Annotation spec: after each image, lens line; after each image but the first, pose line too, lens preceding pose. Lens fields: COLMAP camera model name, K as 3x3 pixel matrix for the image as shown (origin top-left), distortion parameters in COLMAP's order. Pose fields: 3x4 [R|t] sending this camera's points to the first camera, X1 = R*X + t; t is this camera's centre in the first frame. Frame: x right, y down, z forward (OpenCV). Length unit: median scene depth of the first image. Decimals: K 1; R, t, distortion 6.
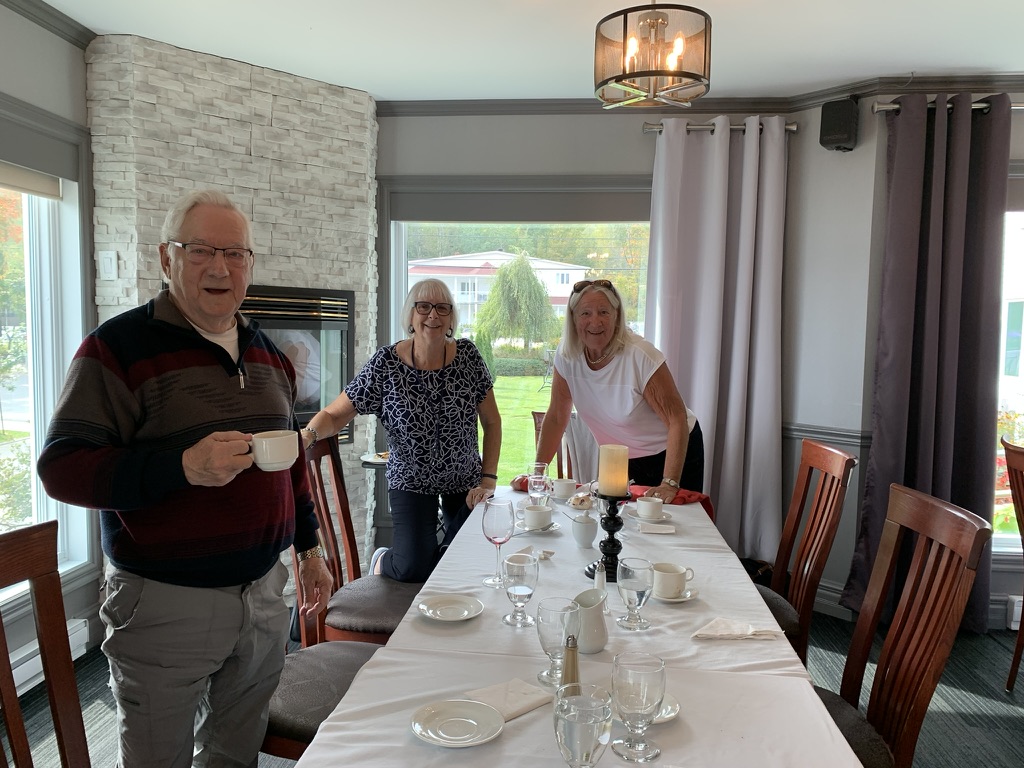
lens RADIAL K [[786.4, 0, 536.4], [0, 786.4, 398.8], [0, 0, 1]] dist [0.001466, -0.006776]
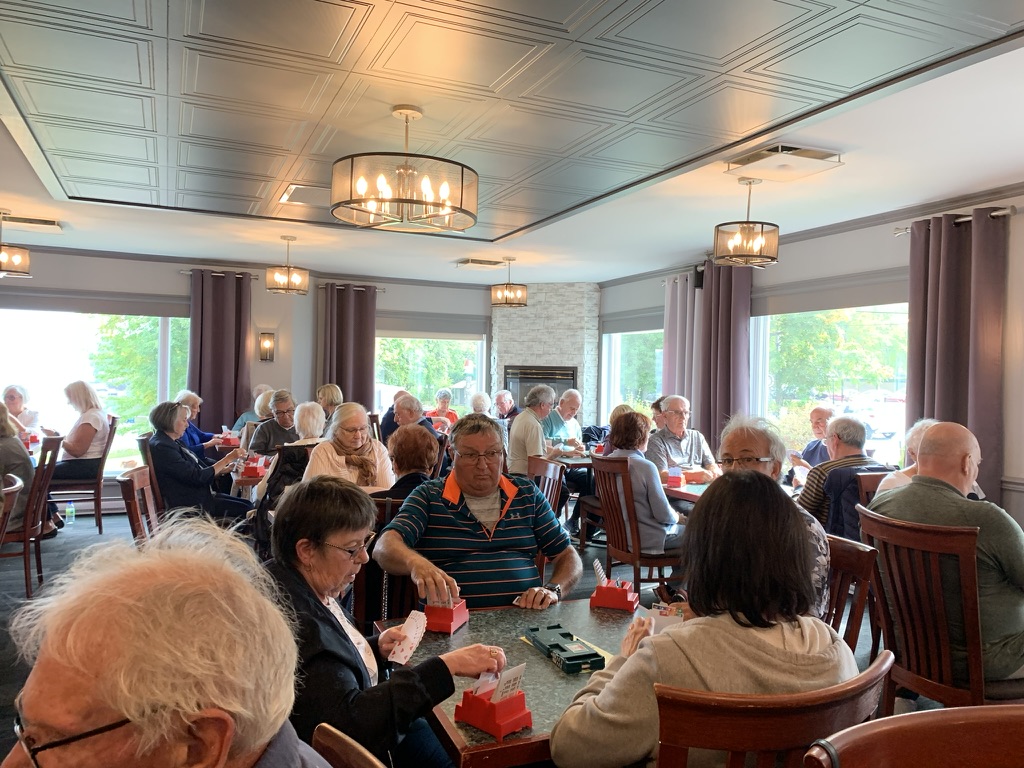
lens RADIAL K [[781.4, 0, 512.0], [0, 781.4, 384.0], [0, 0, 1]] dist [0.038374, -0.056350]
pose [[0.459861, 0.001783, -0.887989, 1.829723], [-0.090013, 0.994941, -0.044617, 0.035482], [0.883417, 0.100448, 0.457695, -0.234133]]
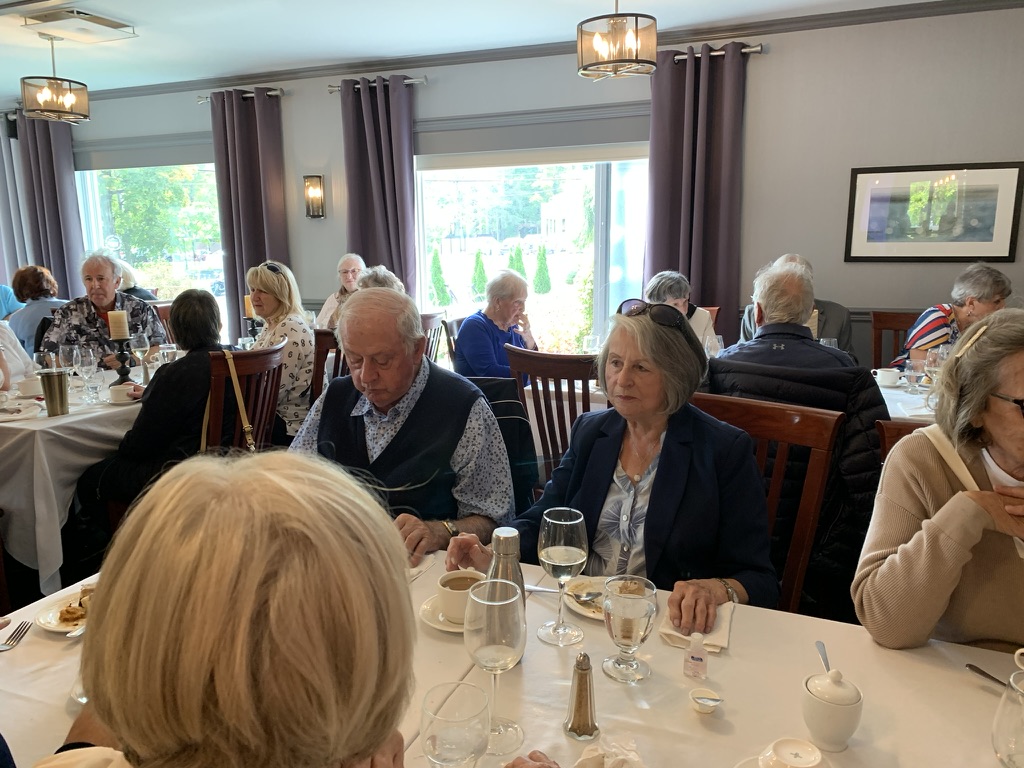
lens RADIAL K [[779.9, 0, 509.9], [0, 779.9, 397.2], [0, 0, 1]] dist [0.005010, 0.005706]
pose [[0.949083, 0.035240, -0.313048, 2.044069], [-0.000652, 0.993941, 0.109910, 0.078114], [0.315025, -0.104110, 0.943356, -0.409748]]
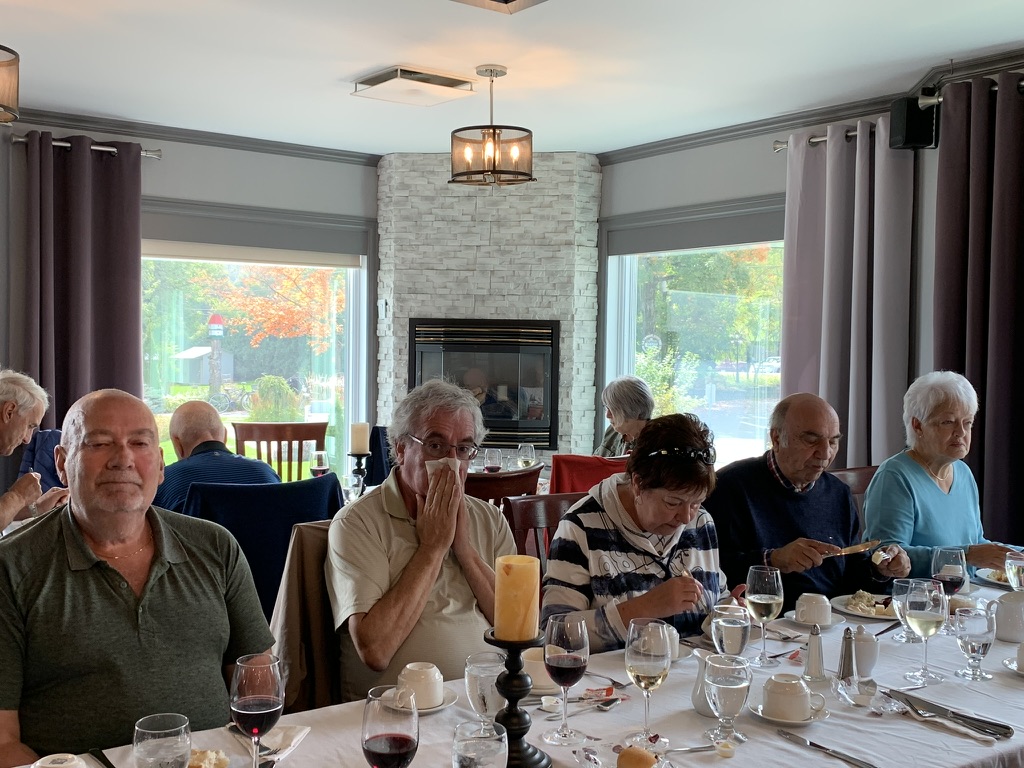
lens RADIAL K [[1074.8, 0, 512.0], [0, 1074.8, 384.0], [0, 0, 1]] dist [0.119680, -0.319749]
pose [[0.657694, 0.019977, -0.753020, 0.992118], [-0.067905, 0.997151, -0.032856, 0.016720], [0.750218, 0.072743, 0.657176, -0.113155]]
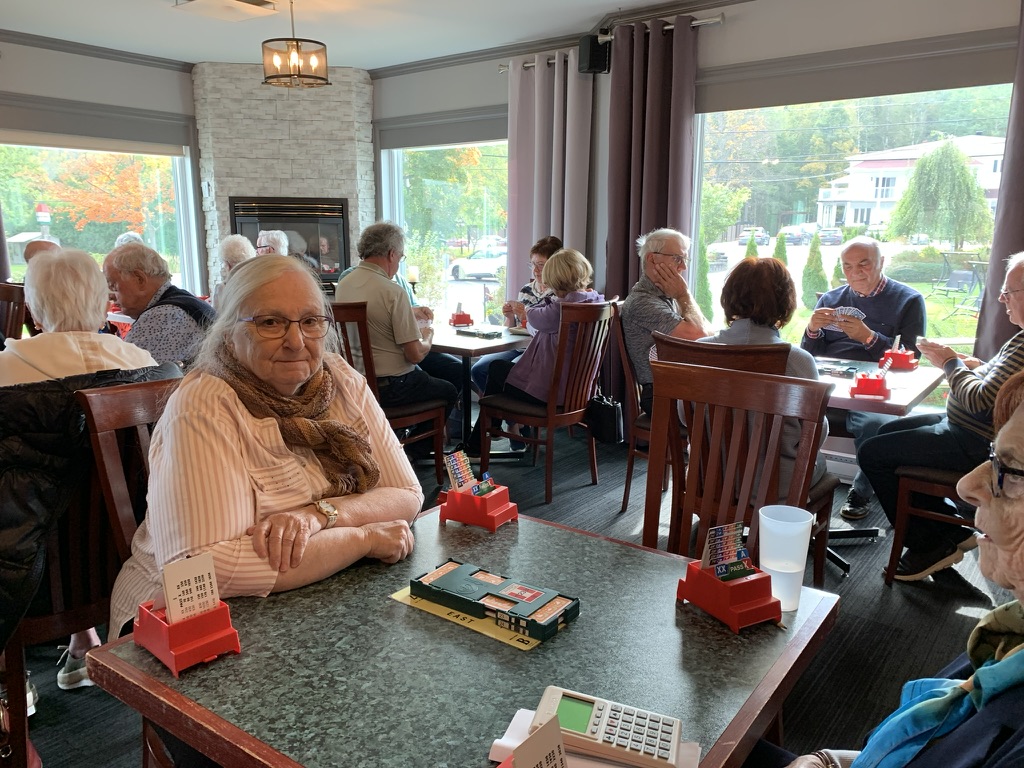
lens RADIAL K [[772.2, 0, 512.0], [0, 772.2, 384.0], [0, 0, 1]] dist [0.016572, -0.003293]
pose [[0.834759, 0.093522, -0.542616, 0.986637], [-0.035830, 0.992608, 0.115958, 0.045590], [0.549449, -0.077355, 0.831939, -0.158998]]
